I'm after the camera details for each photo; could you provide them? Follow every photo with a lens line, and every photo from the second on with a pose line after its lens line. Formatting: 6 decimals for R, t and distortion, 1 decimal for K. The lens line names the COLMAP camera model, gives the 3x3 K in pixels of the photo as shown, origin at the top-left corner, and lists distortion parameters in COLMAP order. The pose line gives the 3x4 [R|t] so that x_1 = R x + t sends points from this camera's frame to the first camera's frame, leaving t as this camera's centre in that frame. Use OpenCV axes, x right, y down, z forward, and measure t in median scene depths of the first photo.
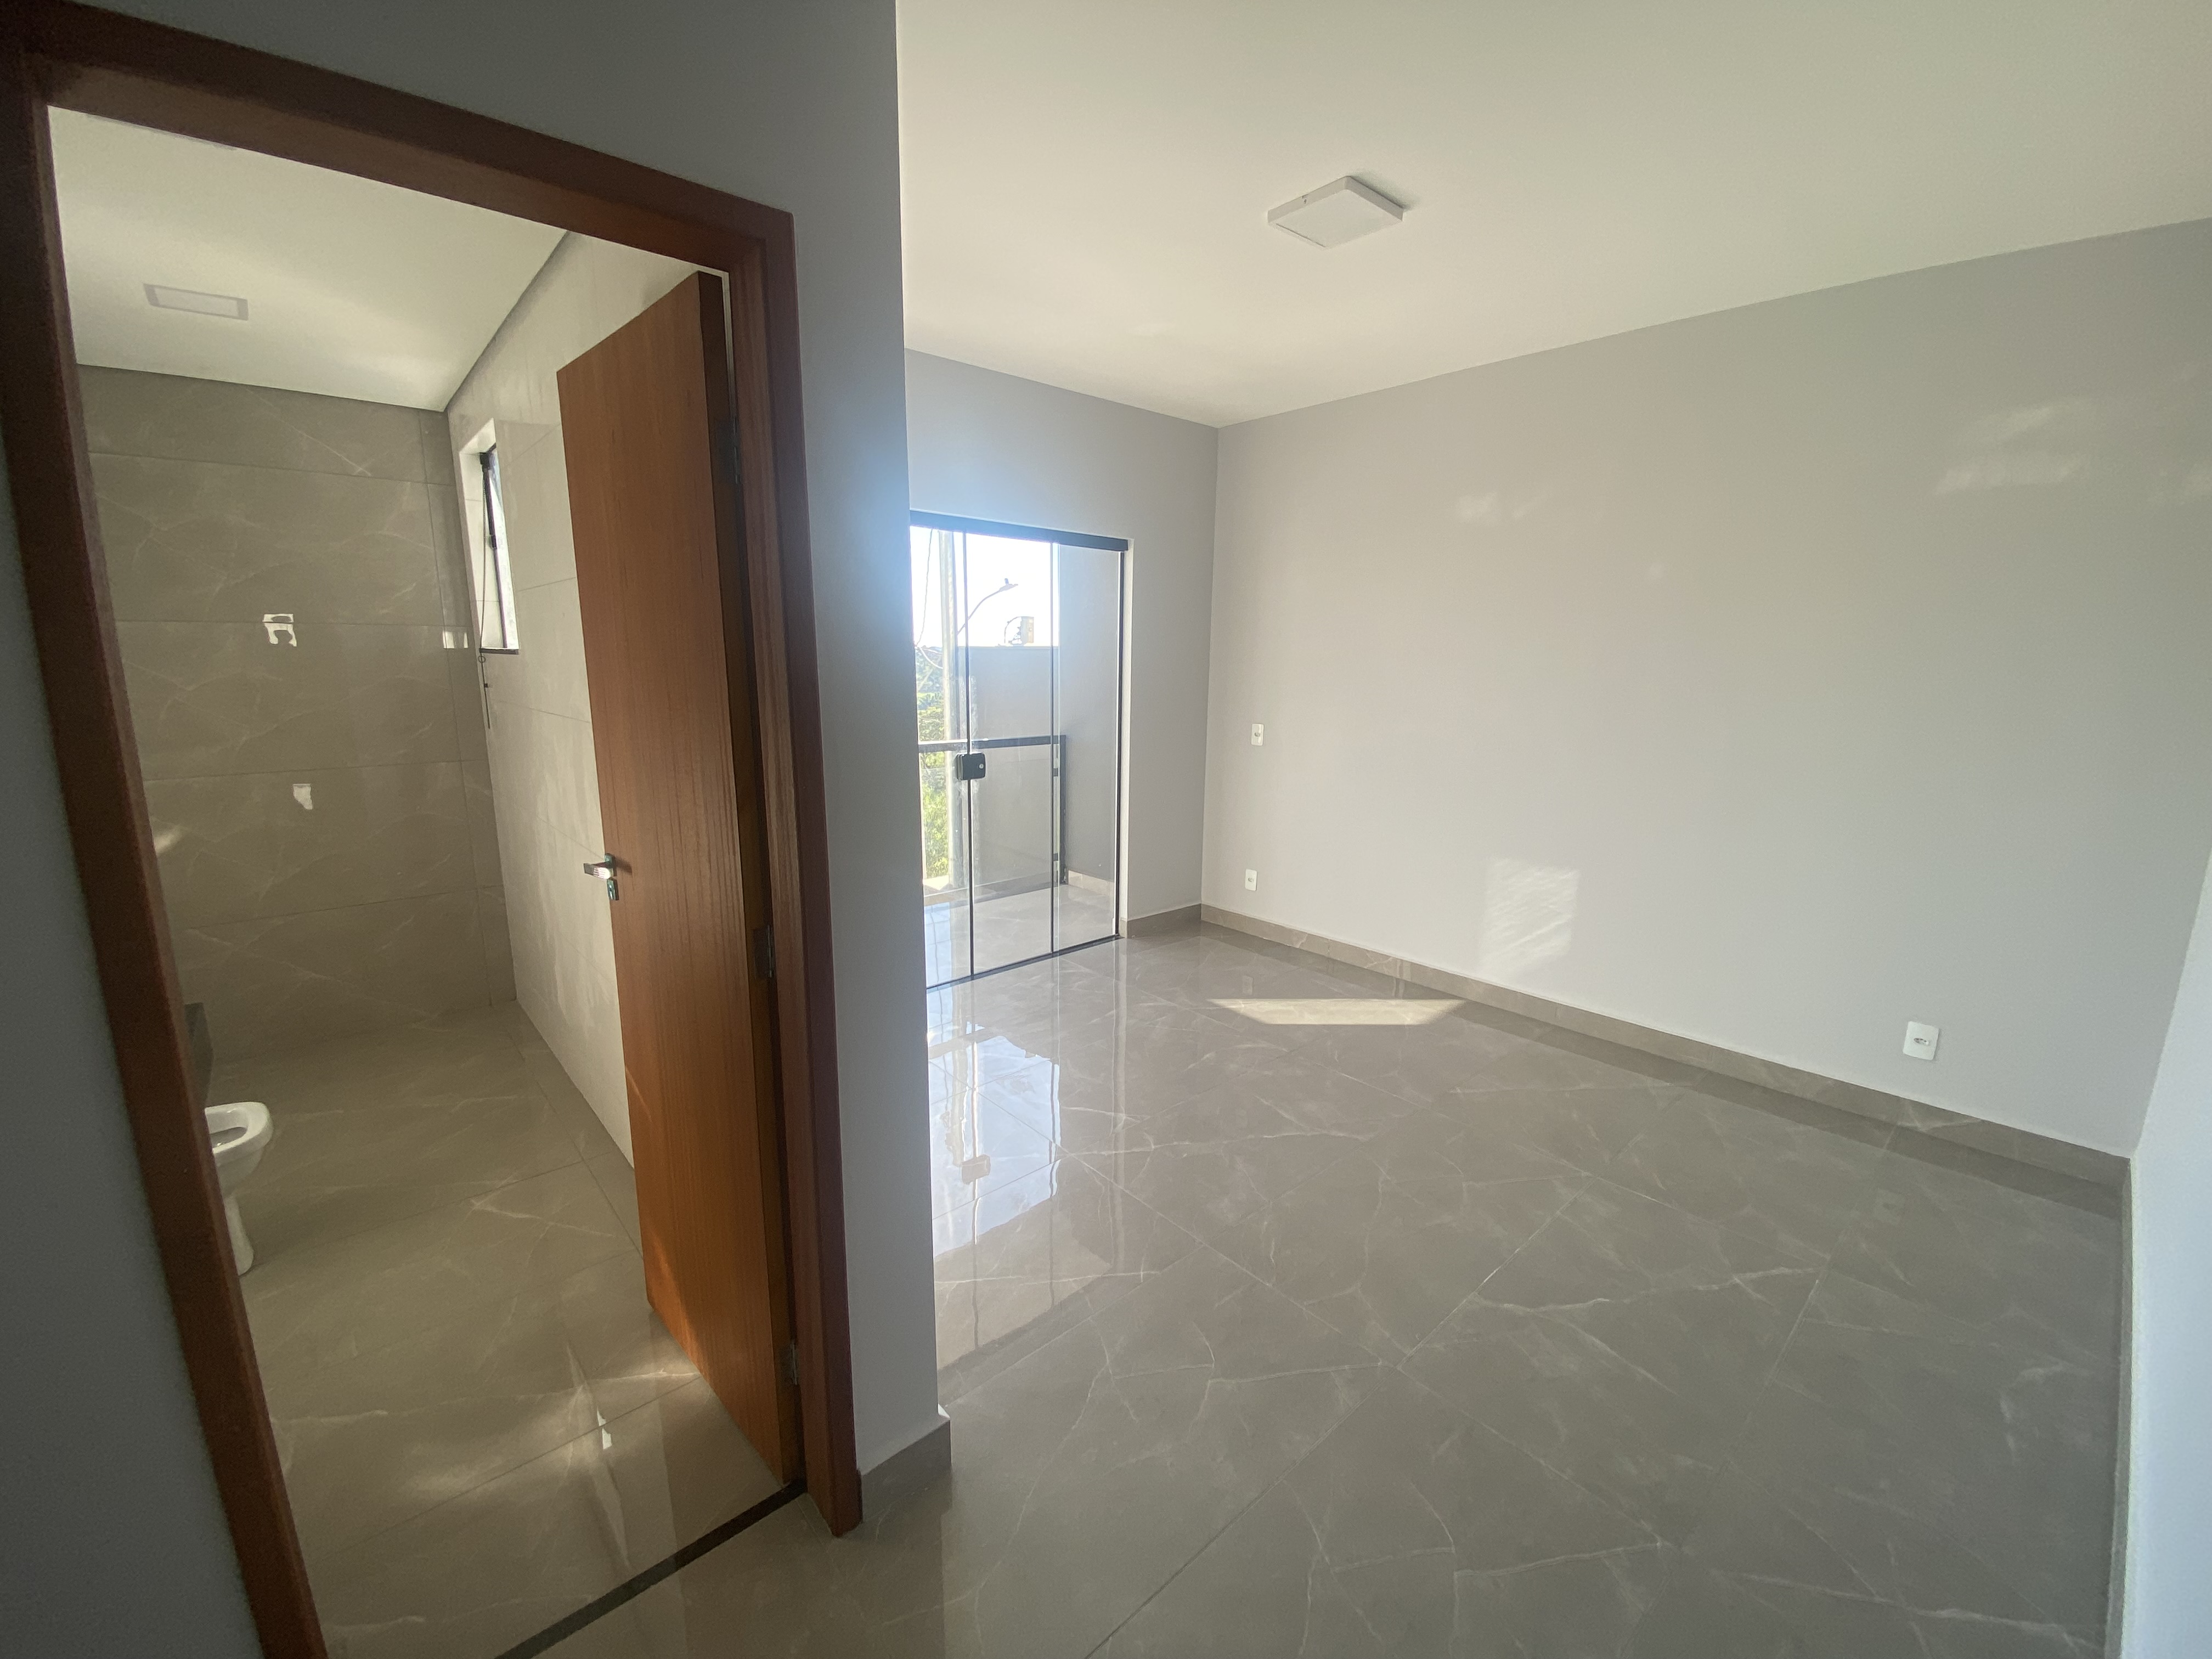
lens RADIAL K [[906.7, 0, 1094.2], [0, 906.7, 829.6], [0, 0, 1]] dist [0.010134, -0.005102]
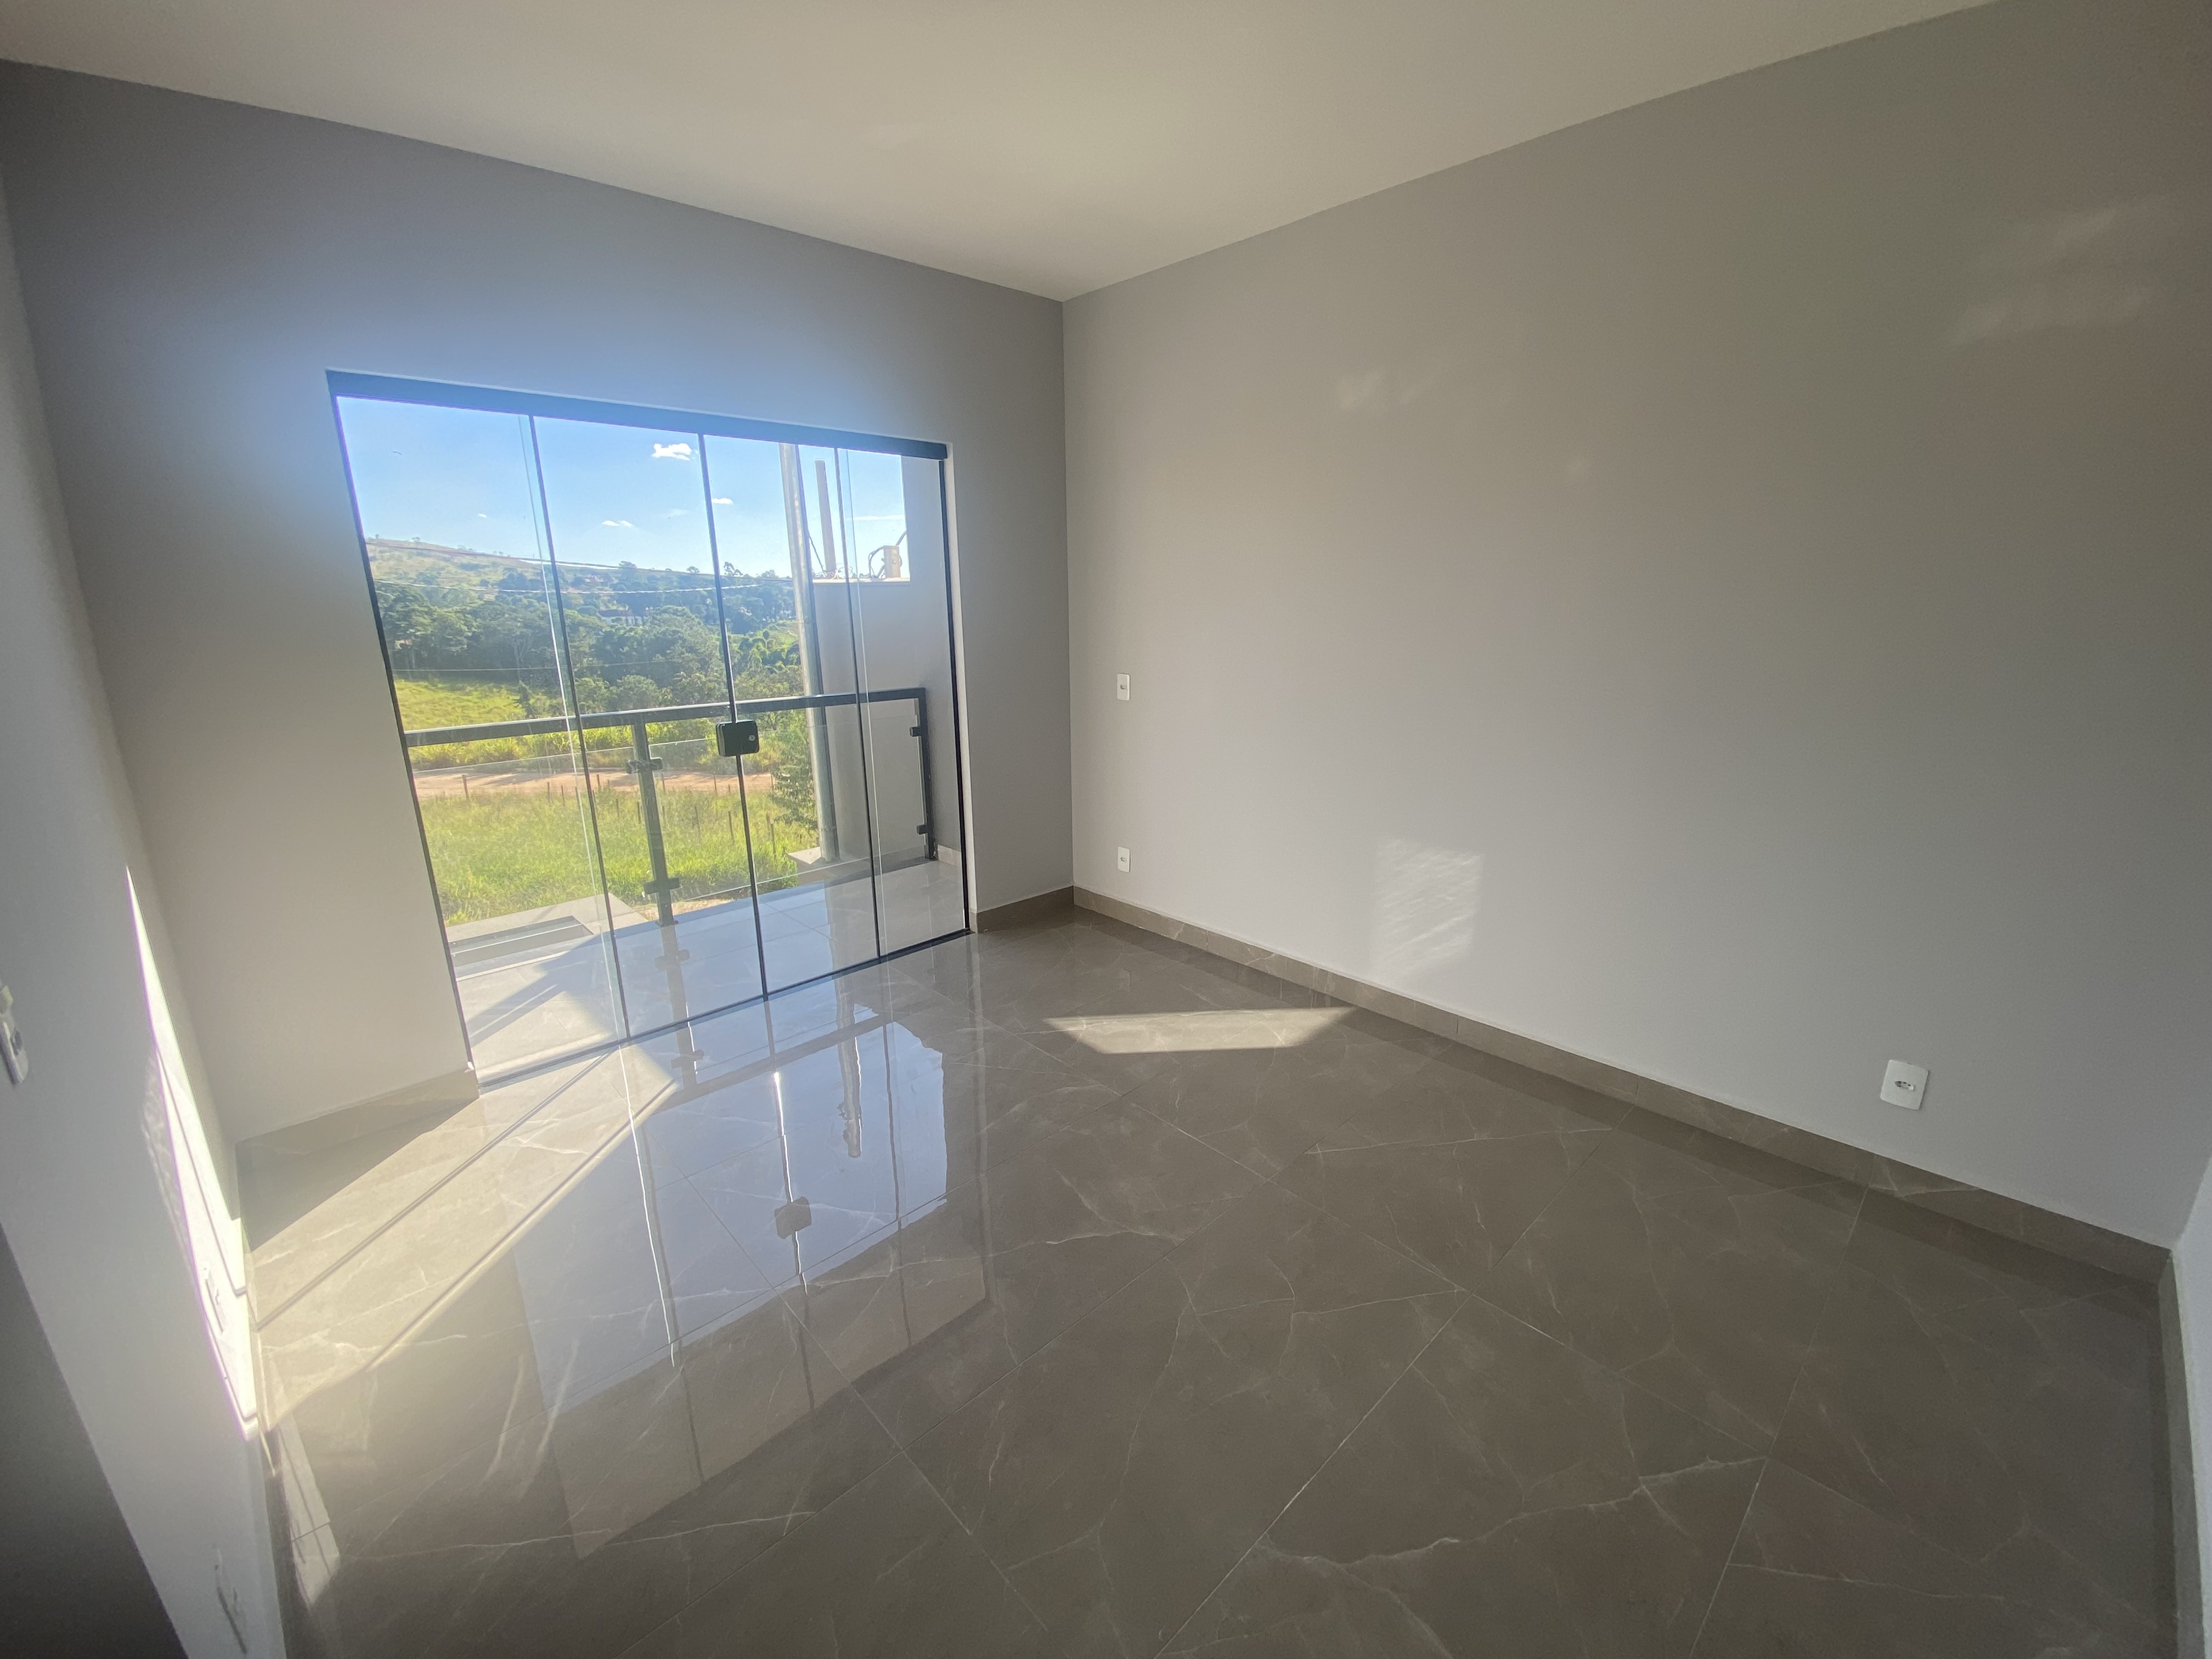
lens RADIAL K [[906.7, 0, 1102.6], [0, 906.7, 847.4], [0, 0, 1]] dist [0.010134, -0.005102]
pose [[0.998950, -0.033876, 0.030853, 0.169729], [0.031086, 0.995738, 0.086830, -0.038155], [-0.033663, -0.085780, 0.995745, 0.214414]]
